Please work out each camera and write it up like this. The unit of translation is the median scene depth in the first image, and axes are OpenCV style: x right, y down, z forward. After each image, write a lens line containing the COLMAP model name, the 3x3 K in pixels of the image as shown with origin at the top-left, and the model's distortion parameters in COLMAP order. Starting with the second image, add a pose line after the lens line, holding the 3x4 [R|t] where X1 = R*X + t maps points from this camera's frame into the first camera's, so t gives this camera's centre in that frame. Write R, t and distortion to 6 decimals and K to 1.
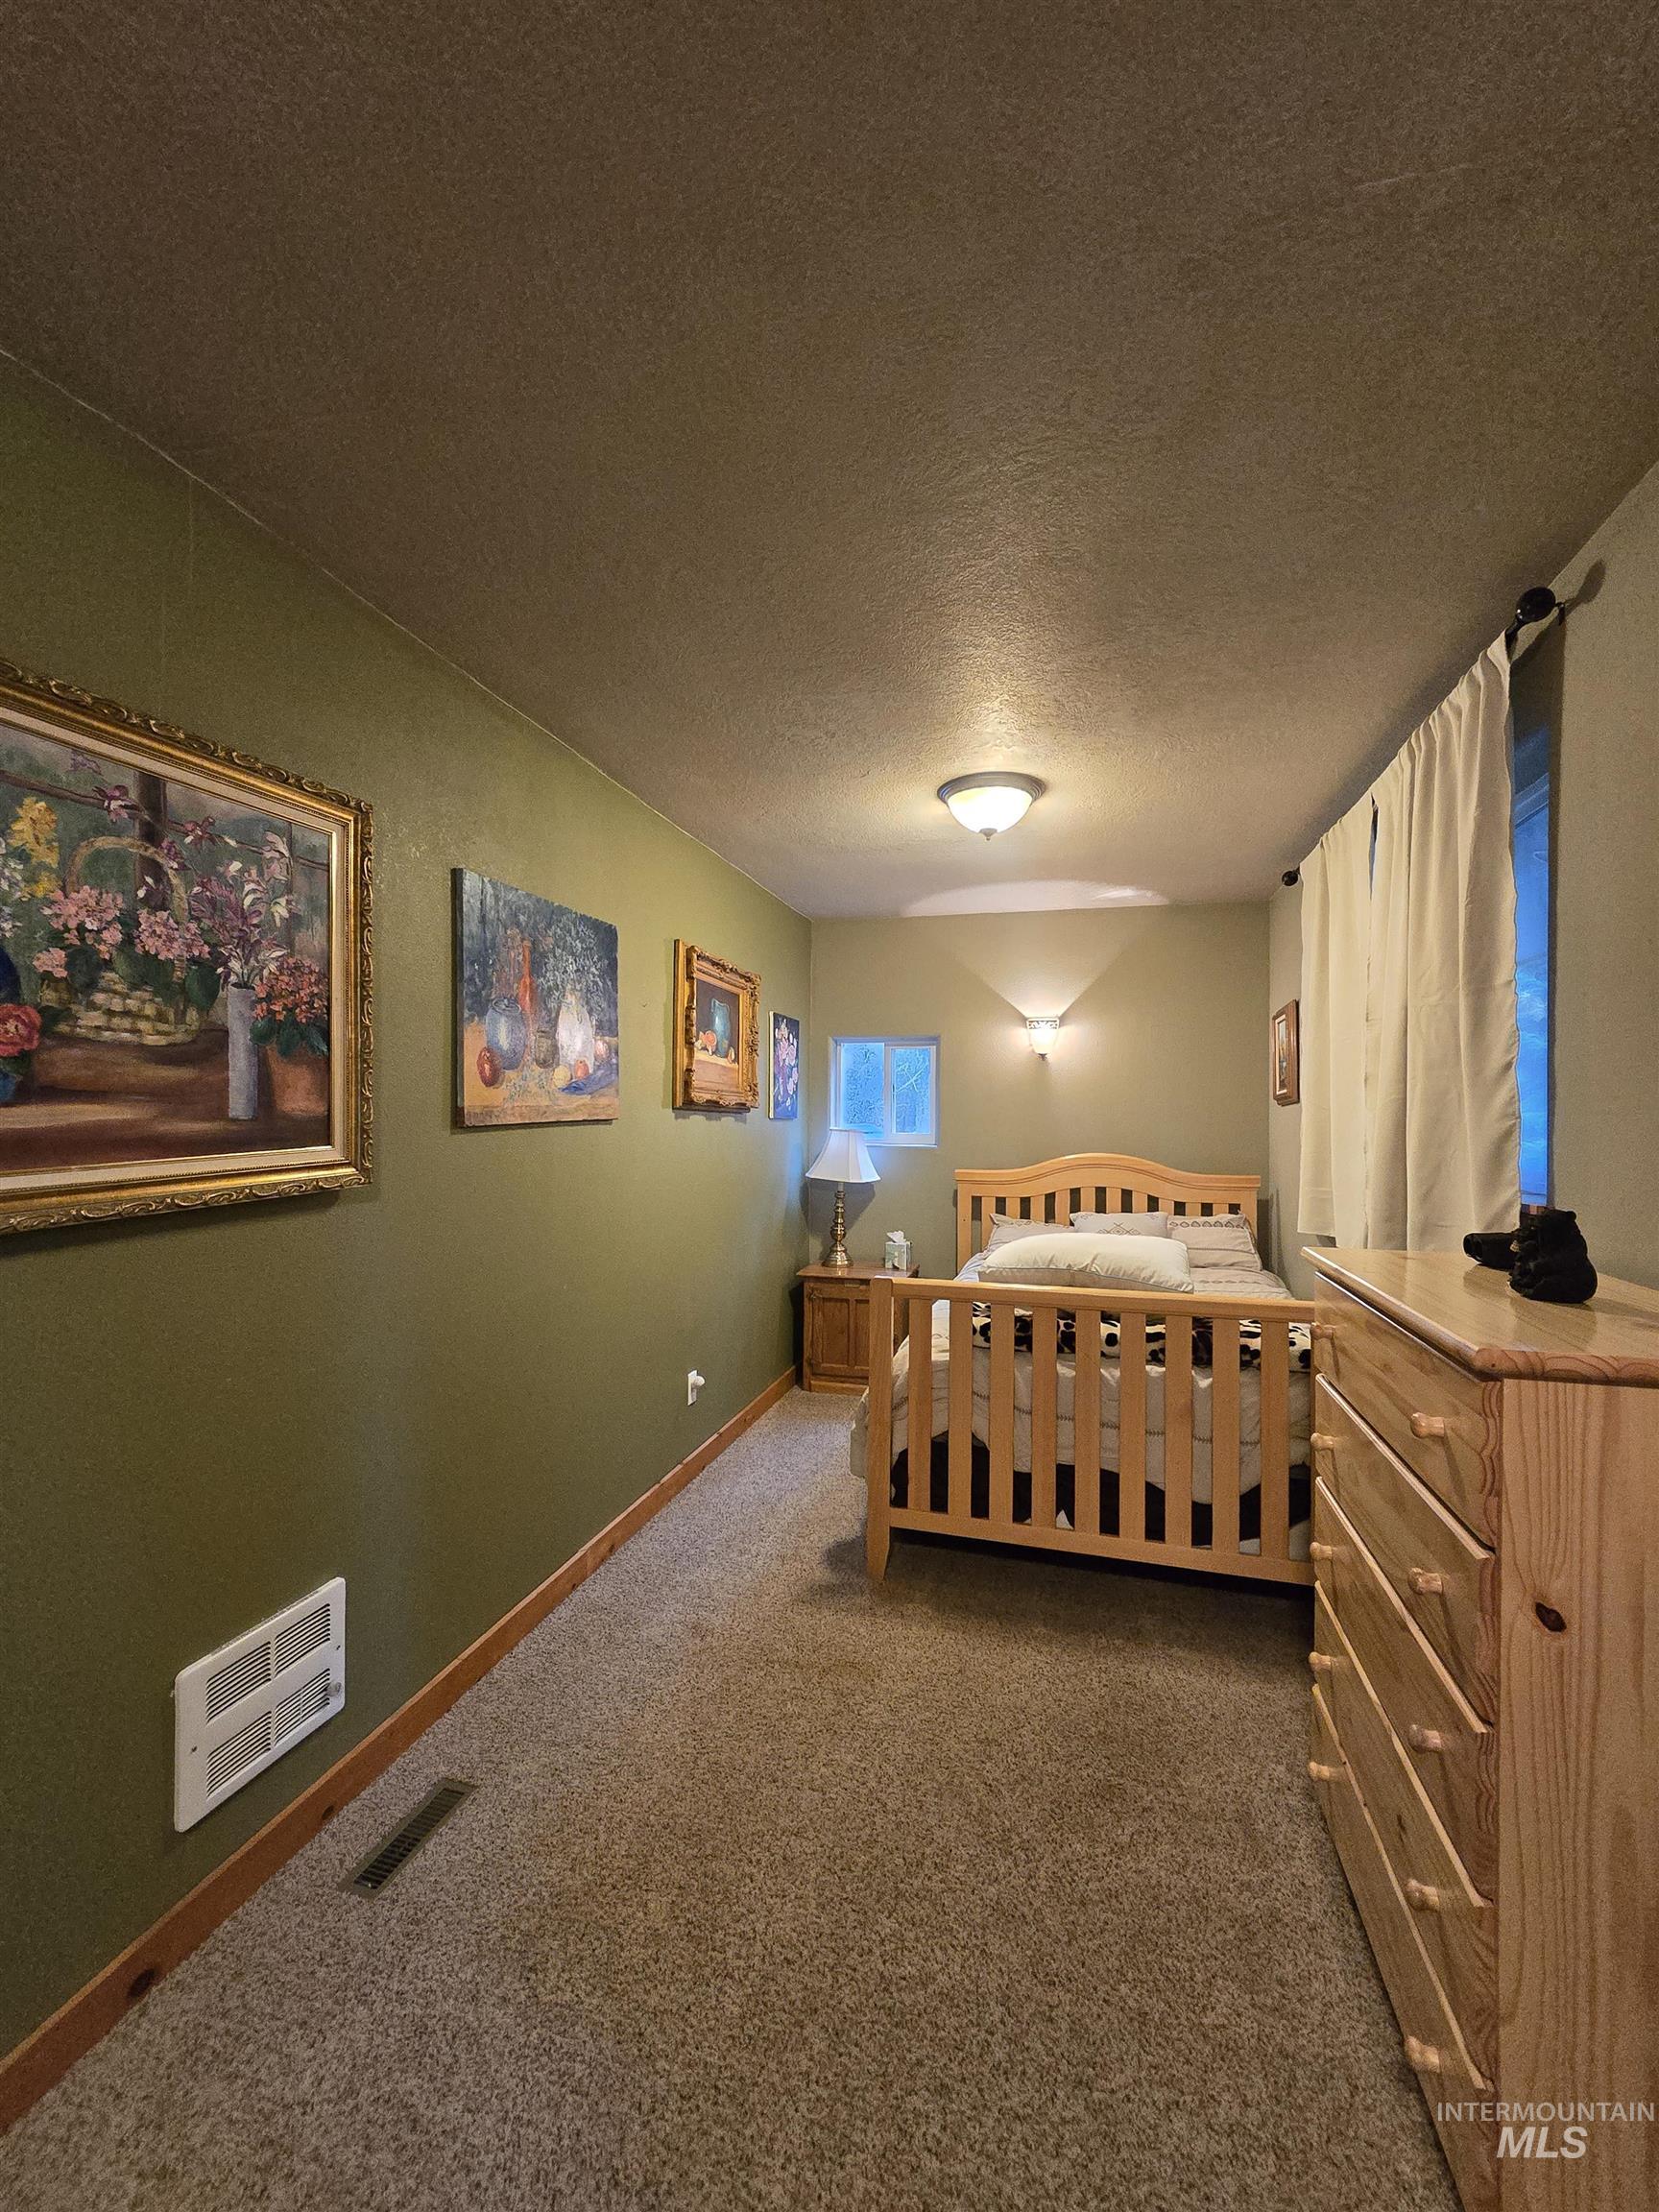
lens RADIAL K [[924.8, 0, 840.5], [0, 924.8, 1111.3], [0, 0, 1]] dist [0.000413, -0.000368]
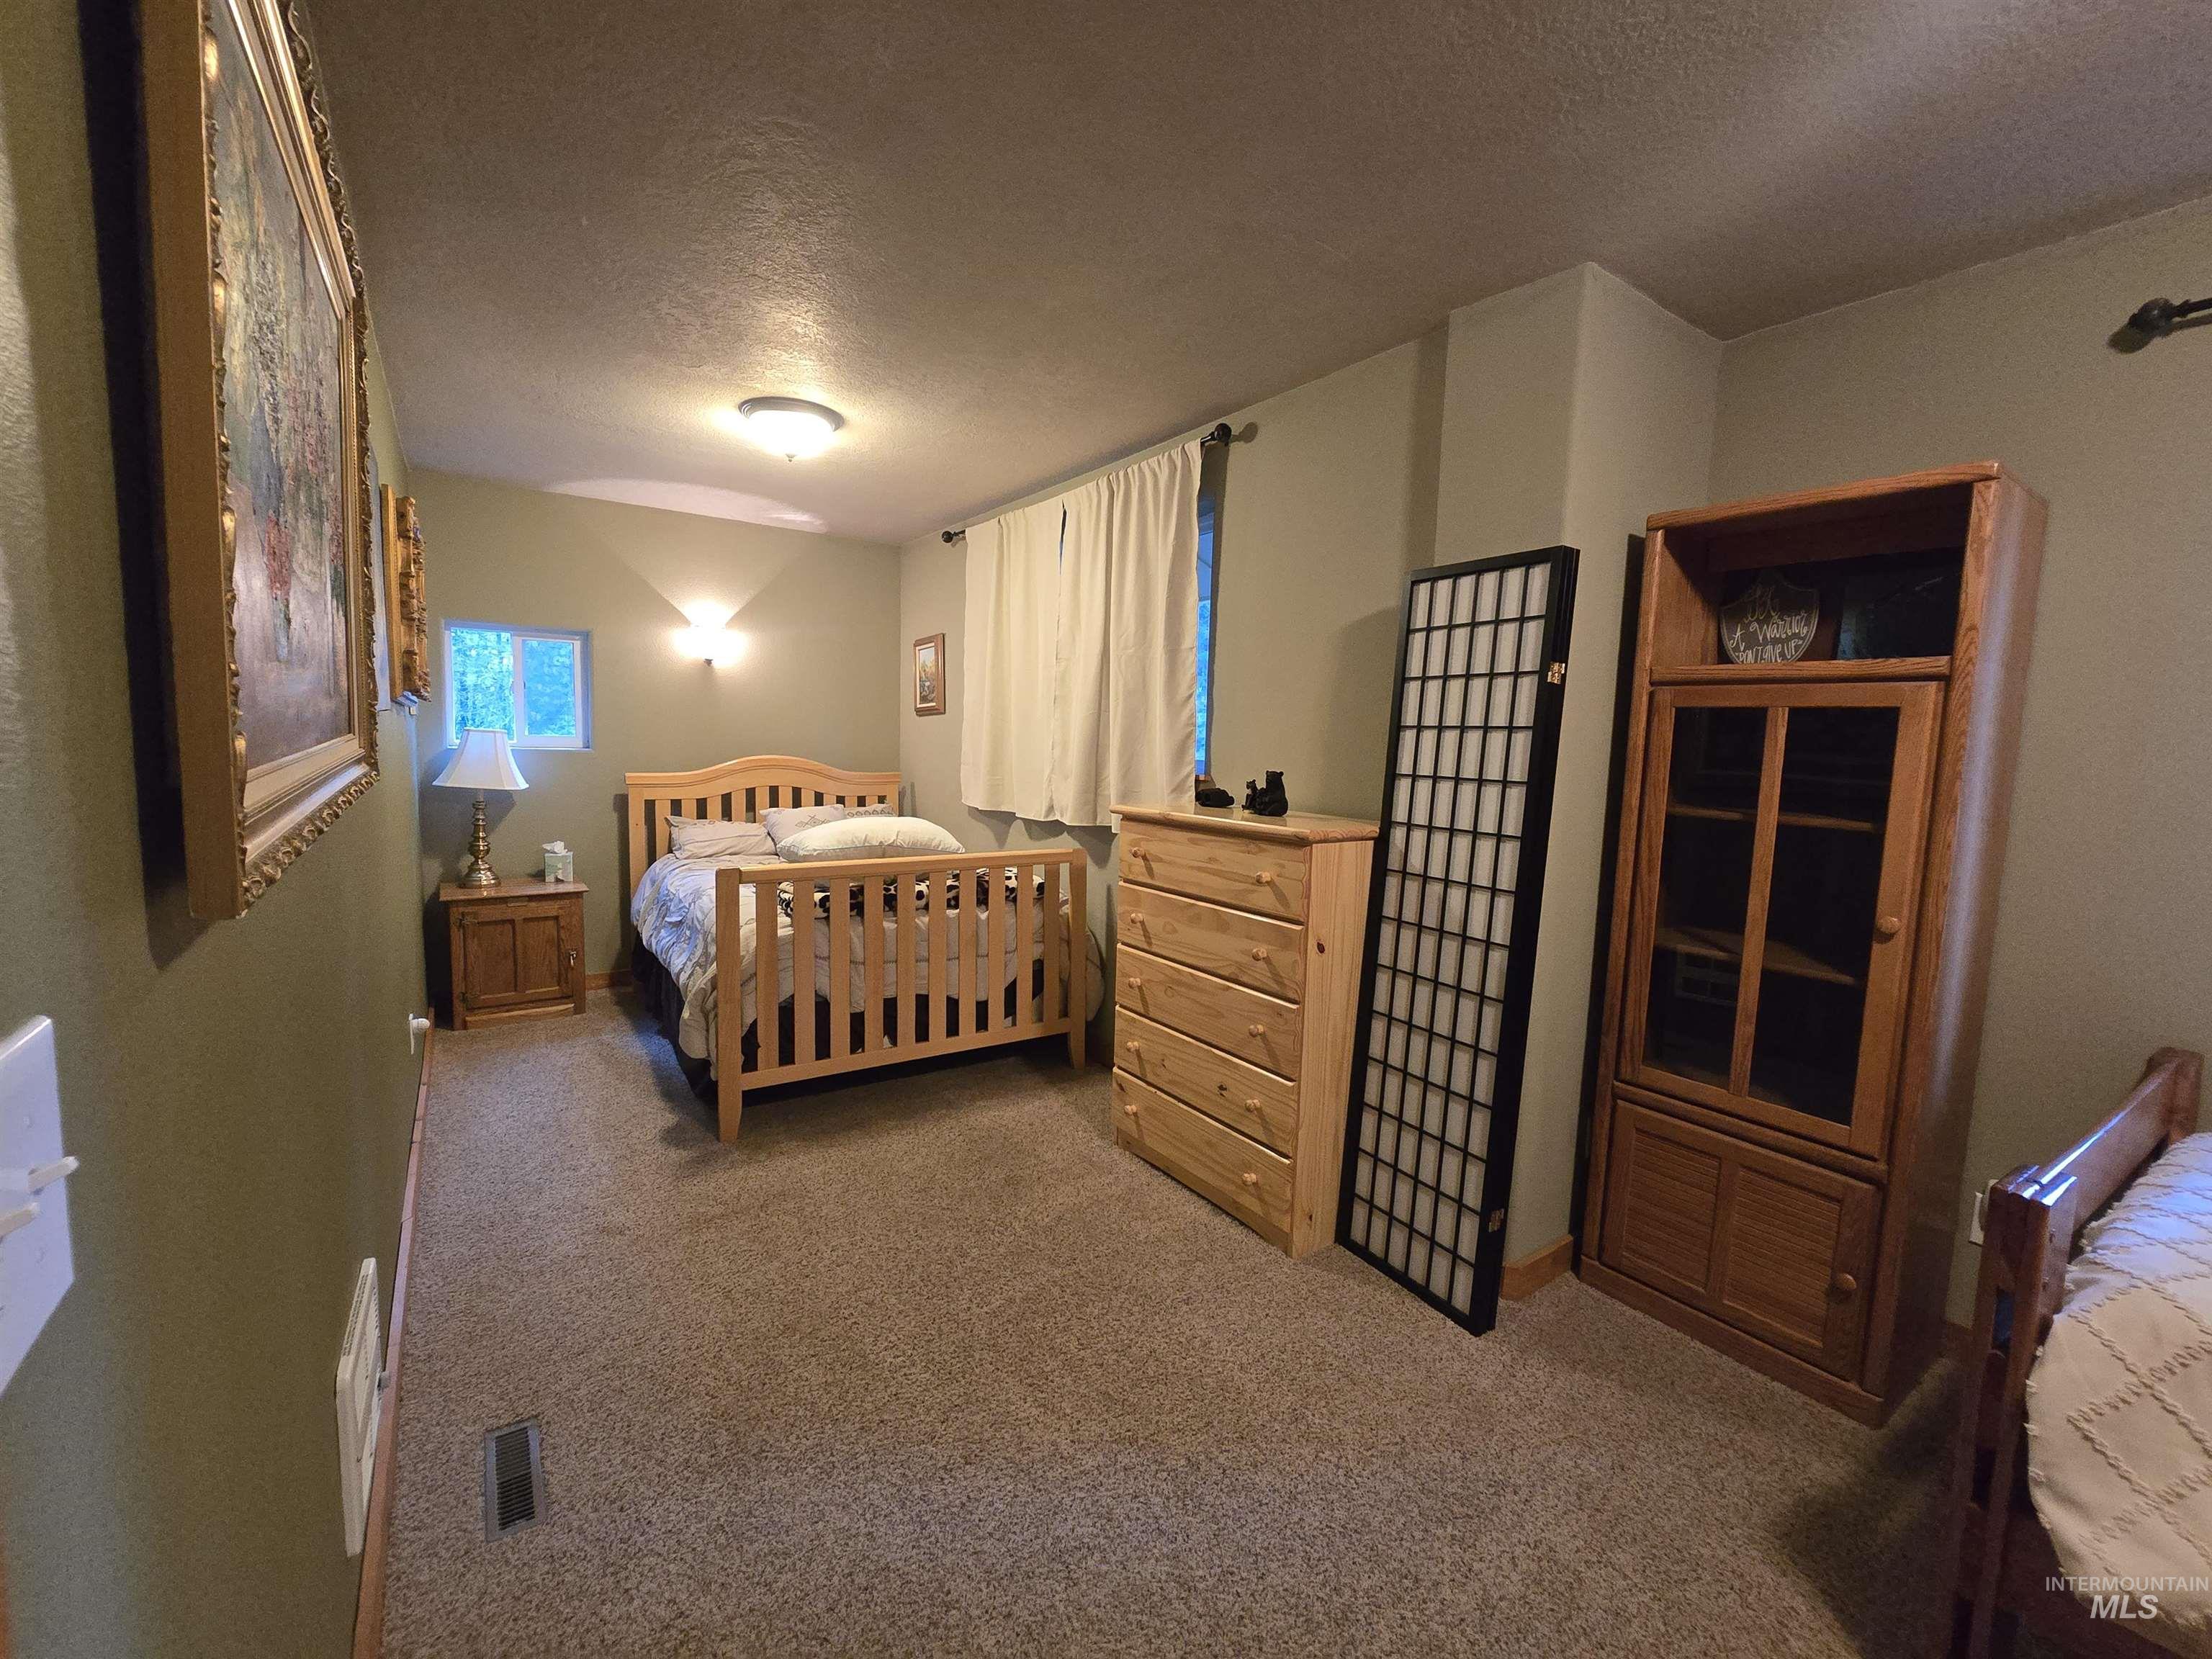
lens RADIAL K [[914.3, 0, 1097.7], [0, 914.3, 819.8], [0, 0, 1]] dist [0.001718, -0.000347]
pose [[0.646230, -0.060093, 0.760773, -0.491190], [-0.021813, 0.995033, 0.097126, 0.013101], [-0.762830, -0.079360, 0.641710, 0.004469]]
